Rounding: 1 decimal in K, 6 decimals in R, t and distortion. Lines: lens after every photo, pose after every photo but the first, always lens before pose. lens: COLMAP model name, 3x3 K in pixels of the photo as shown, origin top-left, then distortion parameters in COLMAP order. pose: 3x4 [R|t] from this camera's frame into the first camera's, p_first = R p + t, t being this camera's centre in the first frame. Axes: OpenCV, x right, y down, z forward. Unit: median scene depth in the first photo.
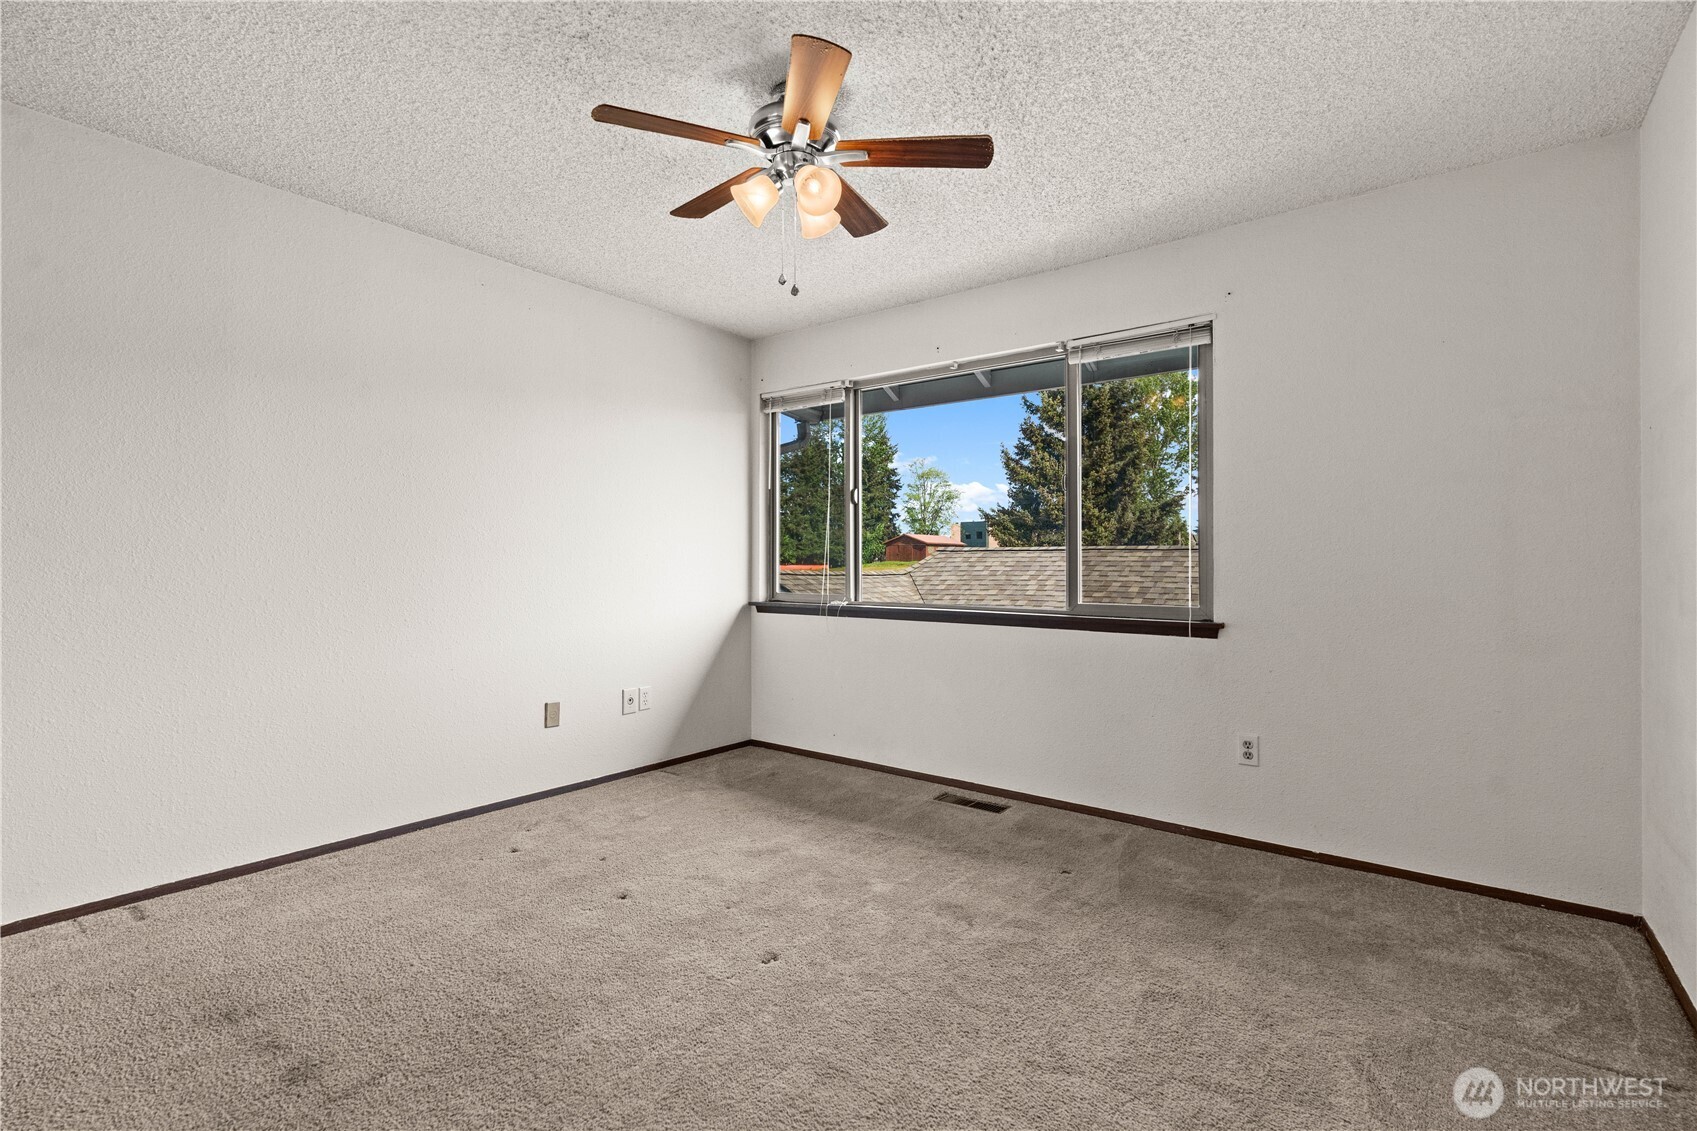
lens RADIAL K [[772.4, 0, 851.0], [0, 772.4, 556.4], [0, 0, 1]] dist [-0.003210, -0.000300]
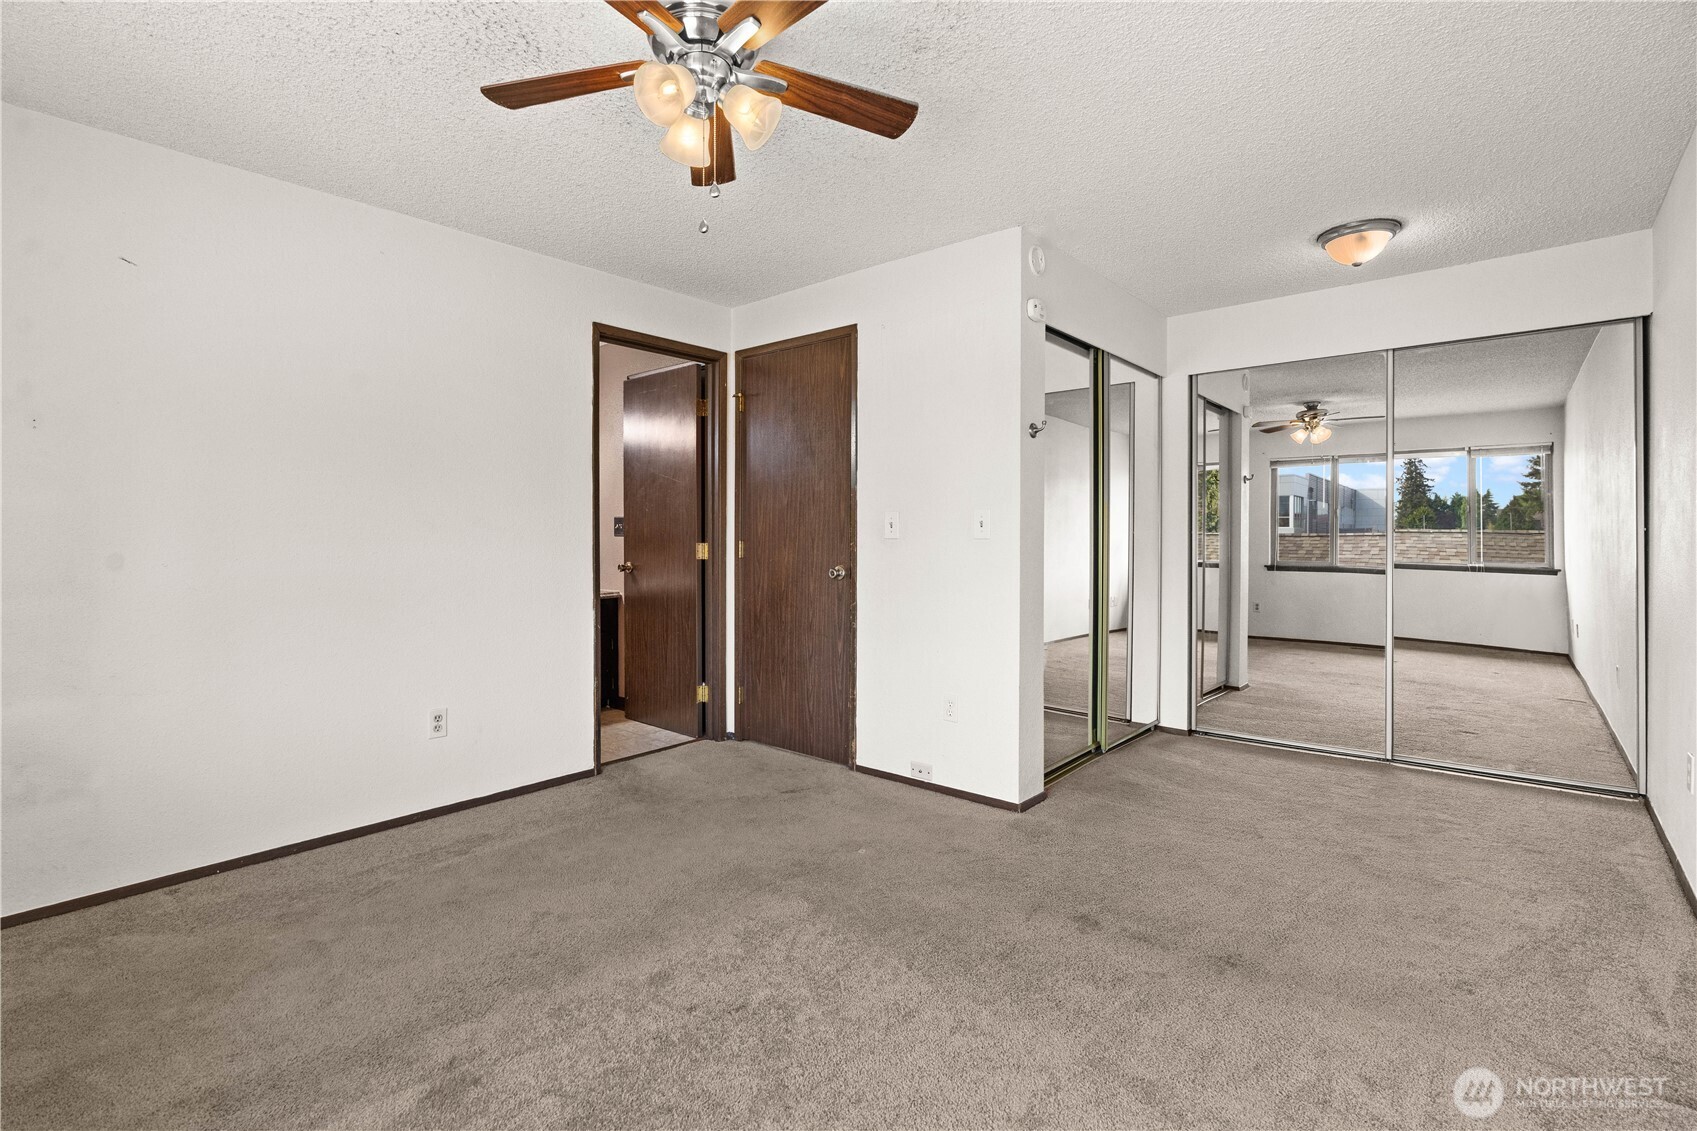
lens RADIAL K [[771.0, 0, 845.3], [0, 771.0, 551.4], [0, 0, 1]] dist [-0.012326, 0.008260]
pose [[-0.998755, -0.001401, 0.049869, -0.157122], [-0.001207, 0.999992, 0.003921, 0.007571], [-0.049874, 0.003856, -0.998748, 1.043585]]
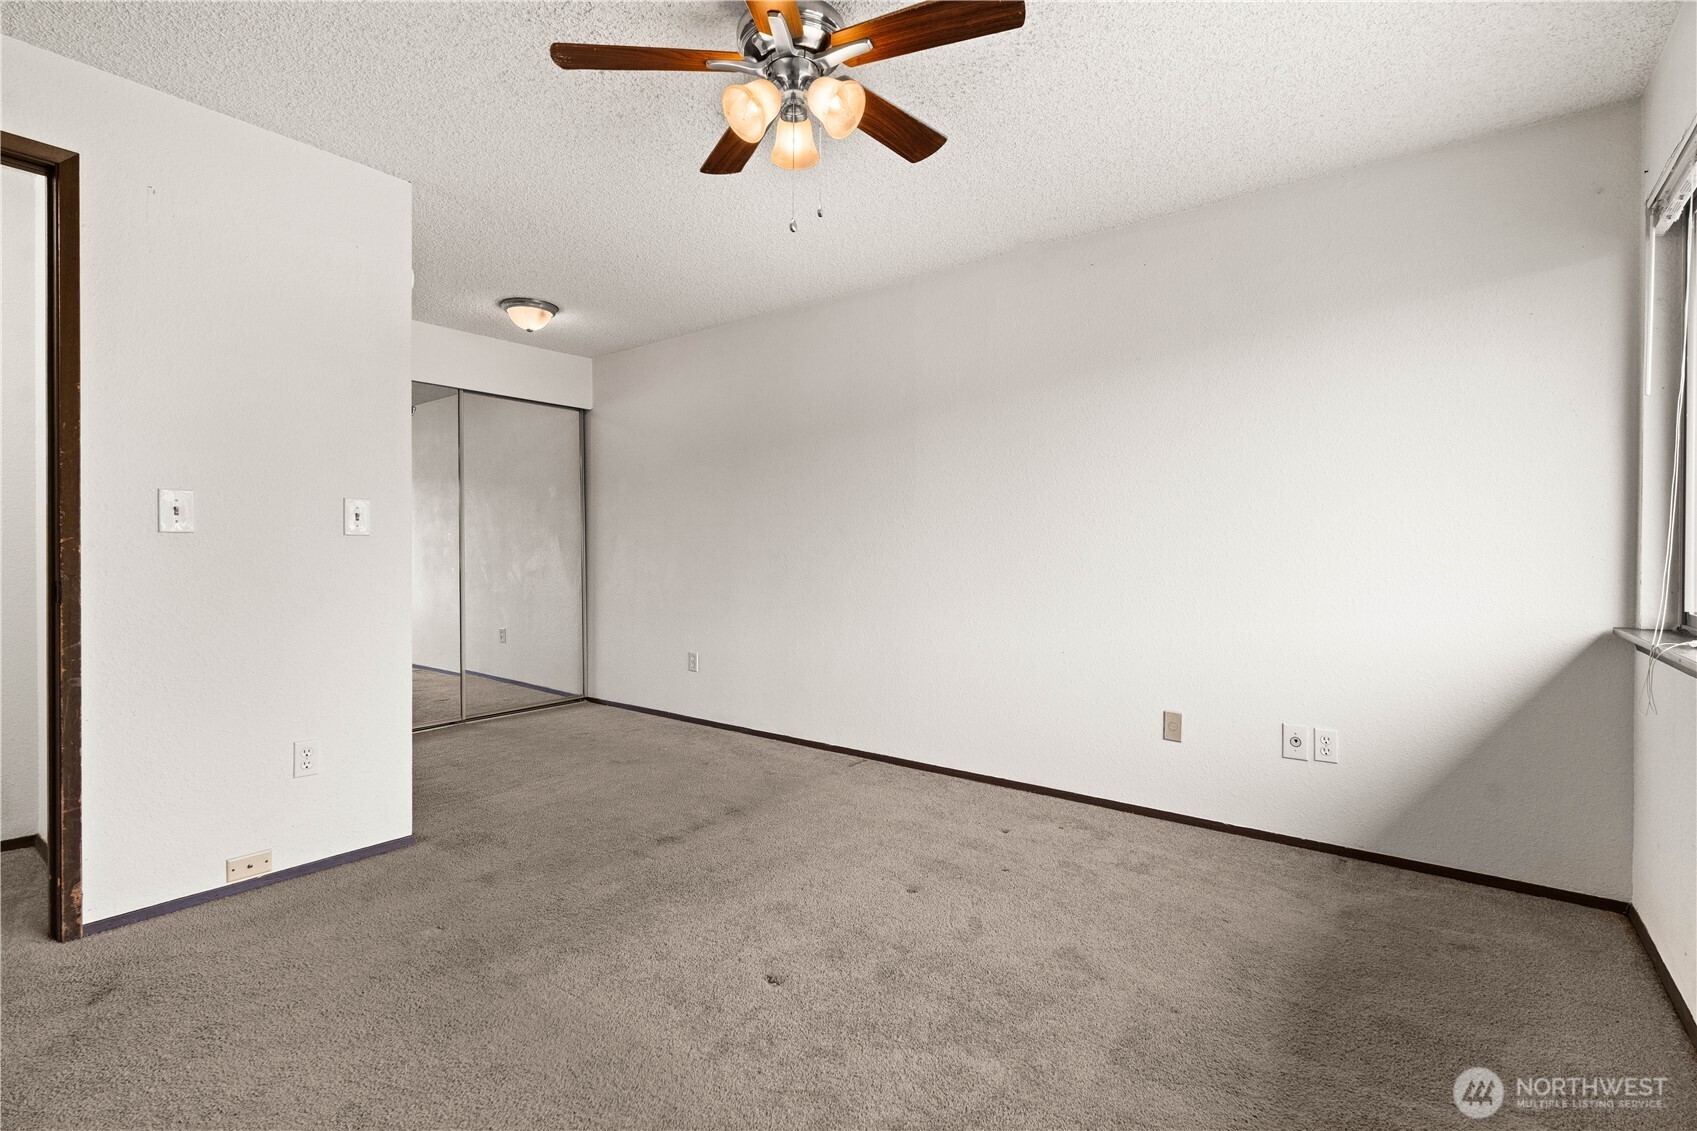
lens RADIAL K [[781.3, 0, 846.4], [0, 781.3, 563.3], [0, 0, 1]] dist [-0.003842, 0.000339]
pose [[0.011124, 0.015399, -0.999820, 0.454736], [0.000684, 0.999881, 0.015408, 0.011001], [0.999938, -0.000855, 0.011112, 0.610484]]
